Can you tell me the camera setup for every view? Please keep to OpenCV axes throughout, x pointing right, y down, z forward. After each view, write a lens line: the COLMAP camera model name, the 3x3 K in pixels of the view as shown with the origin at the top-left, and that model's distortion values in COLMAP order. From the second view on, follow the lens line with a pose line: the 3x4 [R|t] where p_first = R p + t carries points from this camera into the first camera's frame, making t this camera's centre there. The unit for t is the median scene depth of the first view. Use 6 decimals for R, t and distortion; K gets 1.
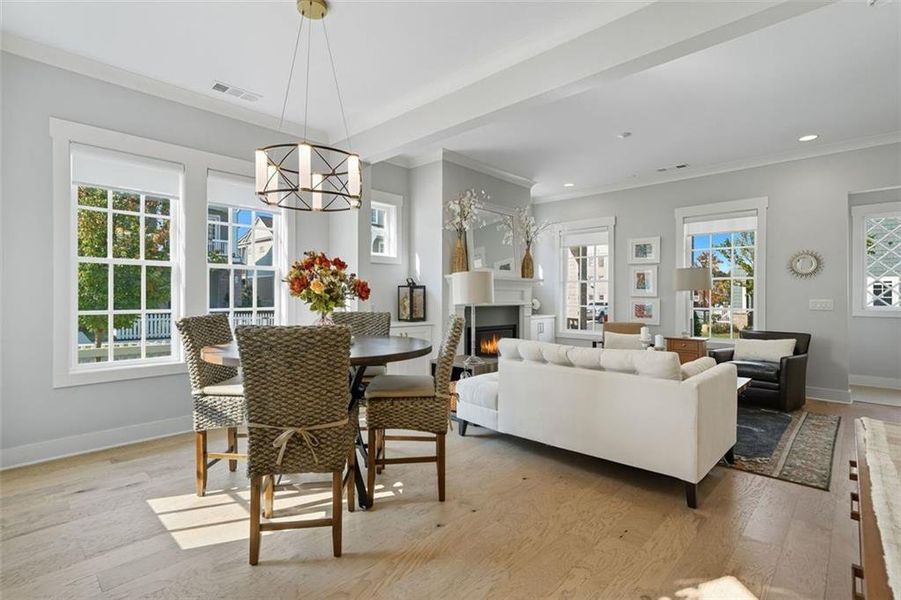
lens RADIAL K [[440.4, 0, 456.4], [0, 440.4, 295.4], [0, 0, 1]] dist [0.003089, 0.001544]
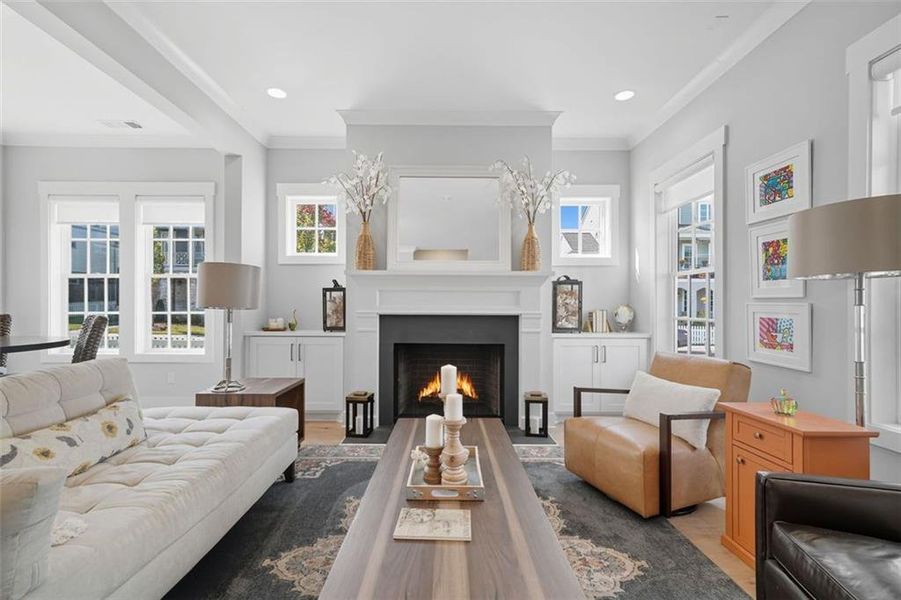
lens RADIAL K [[407.8, 0, 444.3], [0, 407.8, 303.7], [0, 0, 1]] dist [-0.001274, -0.000053]
pose [[0.674335, -0.003371, -0.738418, 0.600546], [0.000172, 0.999990, -0.004408, 0.011525], [0.738425, 0.002846, 0.674329, 0.622271]]
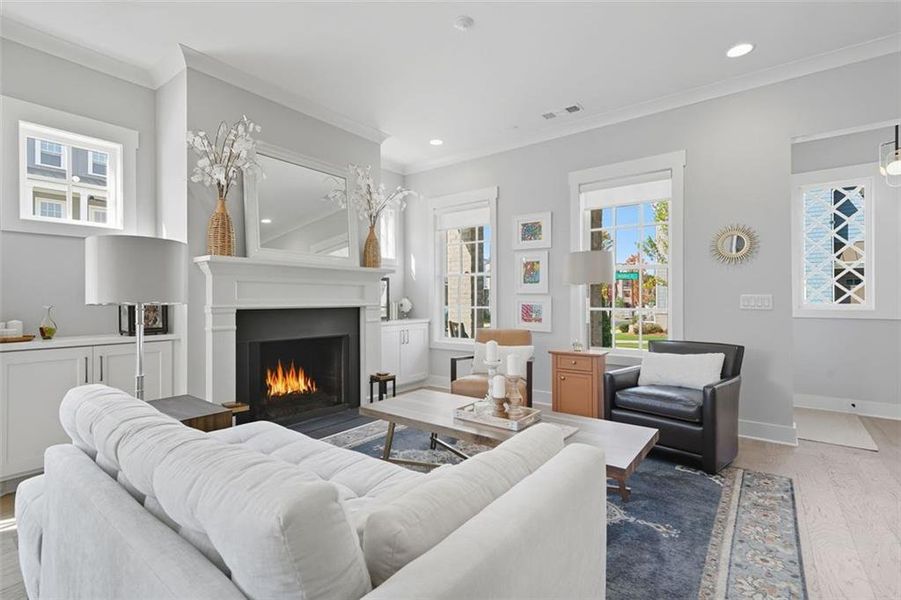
lens RADIAL K [[407.8, 0, 468.1], [0, 407.8, 296.9], [0, 0, 1]] dist [-0.001274, -0.000053]
pose [[0.993485, -0.003360, 0.113914, 0.289644], [0.003468, 0.999994, -0.000755, 0.010399], [-0.113910, 0.001145, 0.993490, 0.398336]]
